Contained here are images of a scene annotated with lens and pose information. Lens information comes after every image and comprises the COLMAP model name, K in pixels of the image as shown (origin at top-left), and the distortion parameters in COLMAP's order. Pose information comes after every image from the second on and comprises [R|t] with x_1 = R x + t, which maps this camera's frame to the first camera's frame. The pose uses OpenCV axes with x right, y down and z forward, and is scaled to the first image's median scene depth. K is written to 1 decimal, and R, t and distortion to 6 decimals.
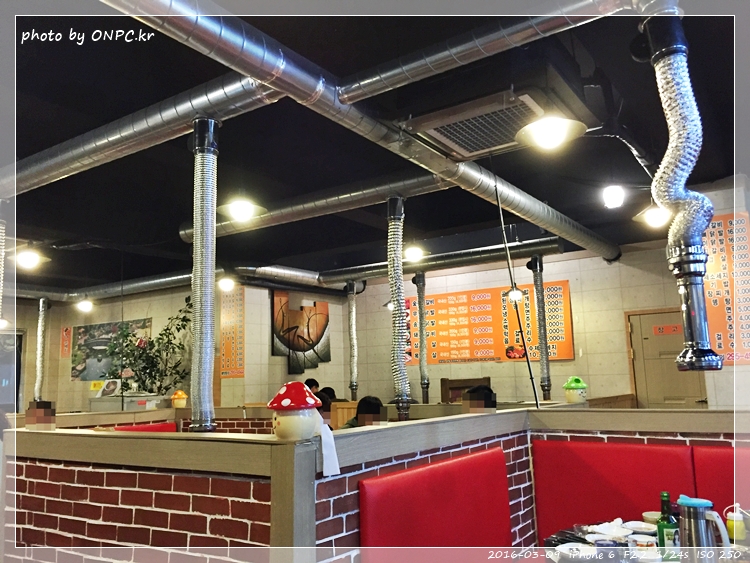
lens RADIAL K [[639.1, 0, 374.5], [0, 639.1, 282.6], [0, 0, 1]] dist [0.010805, -0.002695]
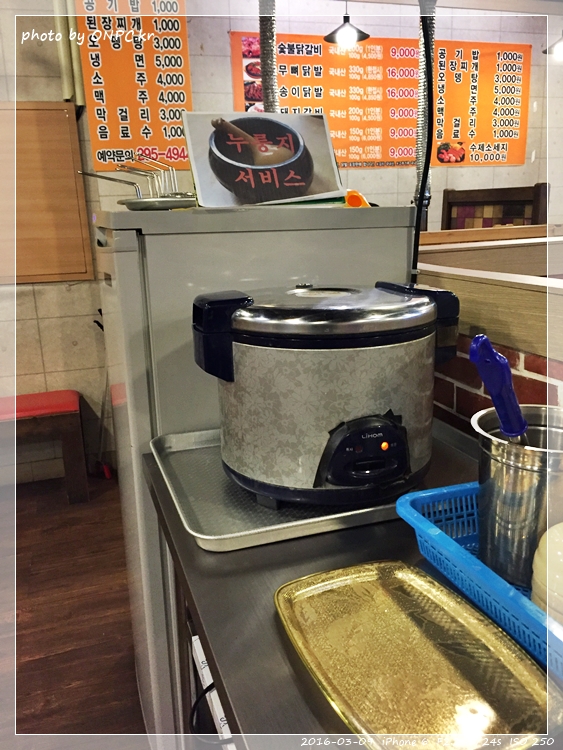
lens RADIAL K [[639.1, 0, 281.2], [0, 639.1, 373.6], [0, 0, 1]] dist [0.010805, -0.002695]
pose [[0.597486, -0.199884, 0.776568, -0.422397], [-0.095740, 0.943725, 0.316570, 0.125268], [-0.796144, -0.263494, 0.544726, 0.685961]]
